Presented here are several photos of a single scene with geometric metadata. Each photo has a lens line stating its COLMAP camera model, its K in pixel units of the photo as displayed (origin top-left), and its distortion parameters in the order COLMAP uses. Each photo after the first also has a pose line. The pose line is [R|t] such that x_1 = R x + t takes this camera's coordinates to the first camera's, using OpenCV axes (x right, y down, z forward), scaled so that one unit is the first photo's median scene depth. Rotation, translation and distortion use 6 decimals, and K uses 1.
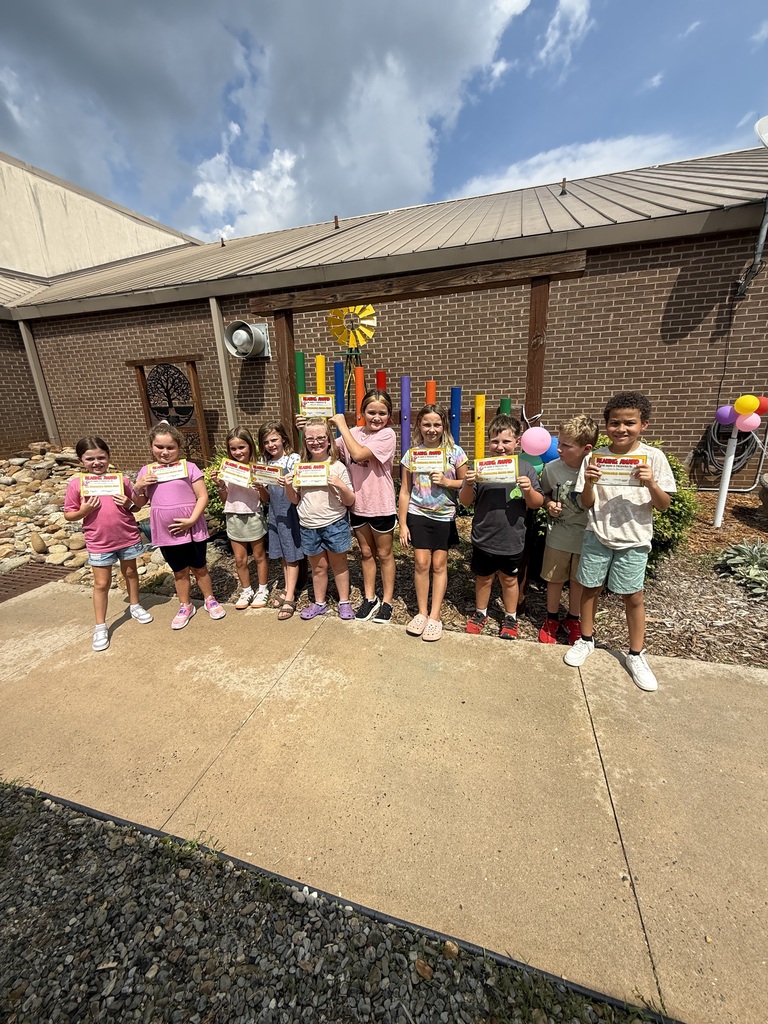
lens RADIAL K [[411.2, 0, 383.6], [0, 411.2, 511.0], [0, 0, 1]] dist [0.000220, -0.000058]
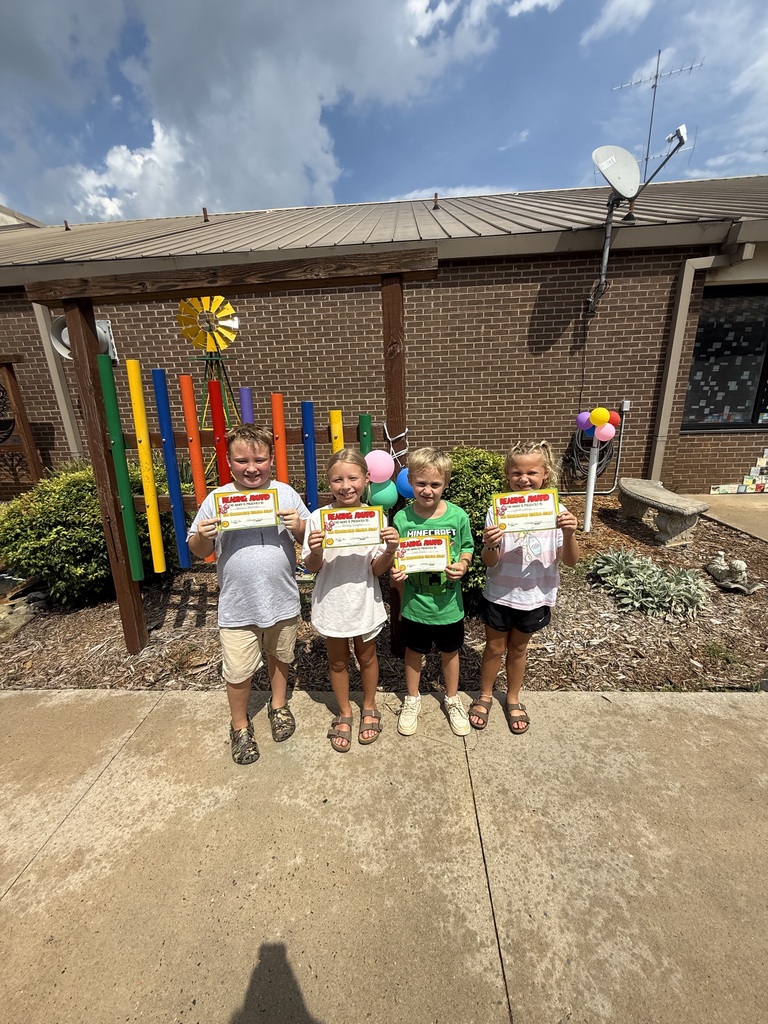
lens RADIAL K [[411.2, 0, 384.1], [0, 411.2, 511.7], [0, 0, 1]] dist [0.000220, -0.000058]
pose [[0.972804, -0.060412, 0.223611, 0.067903], [0.063245, 0.997983, -0.005524, -0.032824], [-0.222826, 0.019516, 0.974663, 0.081282]]
